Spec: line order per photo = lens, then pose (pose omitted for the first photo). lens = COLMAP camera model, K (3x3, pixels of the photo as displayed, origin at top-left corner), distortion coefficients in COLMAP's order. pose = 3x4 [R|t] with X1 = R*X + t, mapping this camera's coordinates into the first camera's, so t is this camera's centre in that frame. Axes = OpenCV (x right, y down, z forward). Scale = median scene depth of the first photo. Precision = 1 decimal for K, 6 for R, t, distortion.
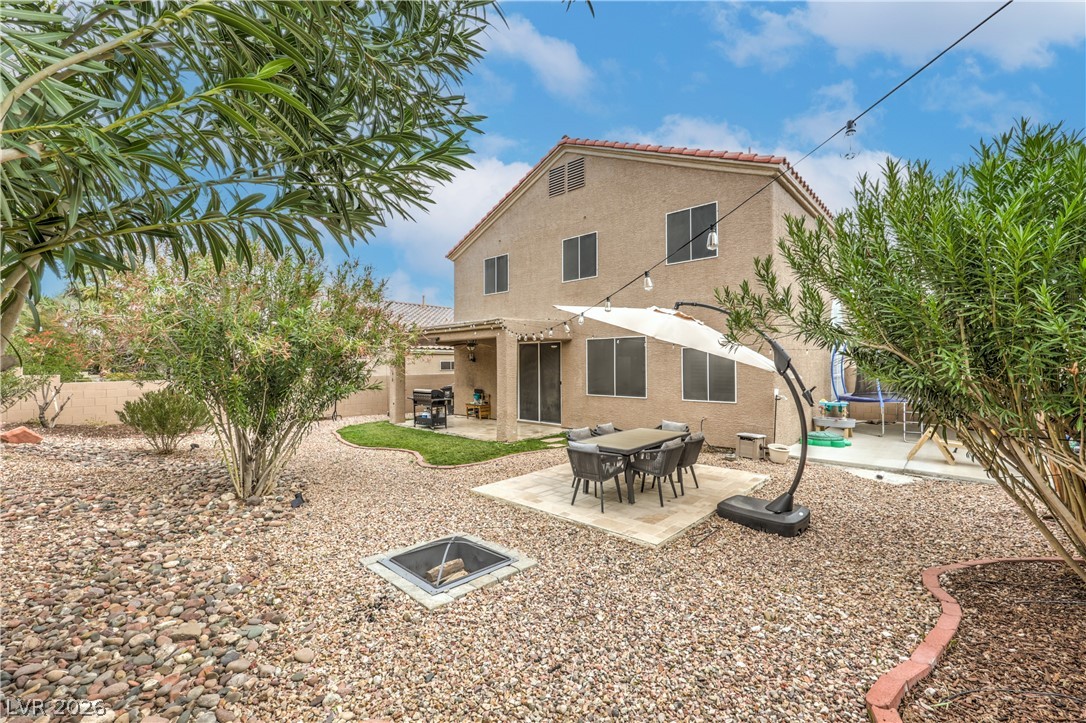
lens RADIAL K [[445.0, 0, 537.7], [0, 445.0, 354.1], [0, 0, 1]] dist [-0.000108, 0.000064]
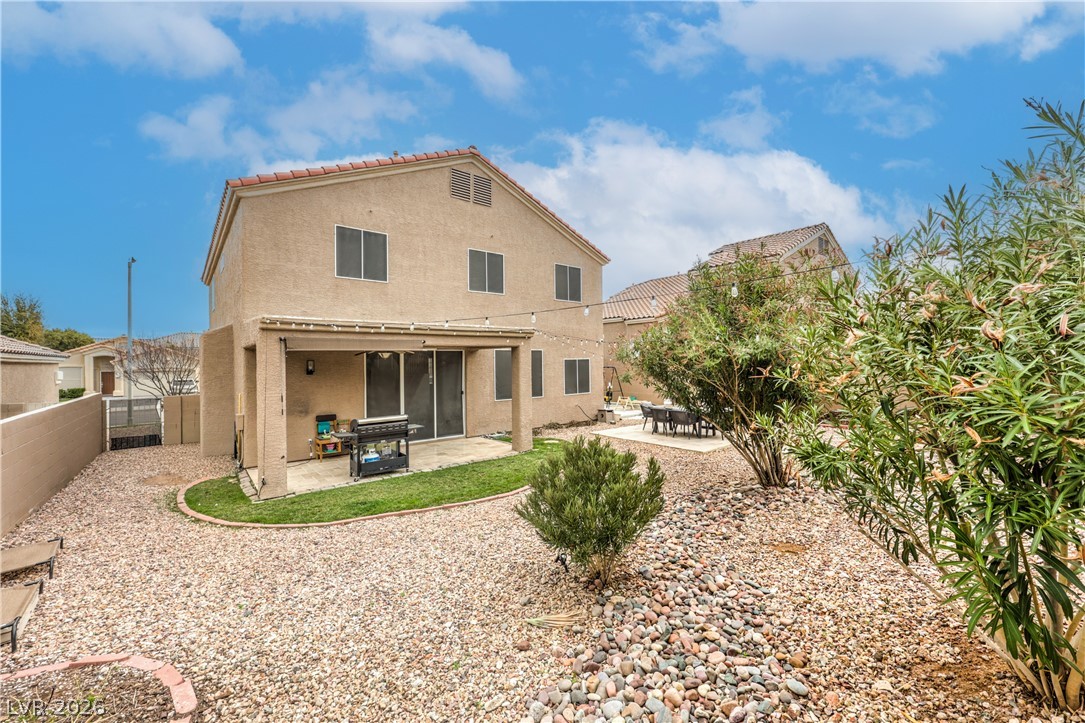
lens RADIAL K [[444.6, 0, 537.2], [0, 444.6, 354.1], [0, 0, 1]] dist [-0.000108, 0.000064]
pose [[0.146747, 0.022438, 0.988919, -0.904368], [-0.001699, 0.999747, -0.022432, 0.002197], [-0.989173, 0.001612, 0.146748, 0.710574]]
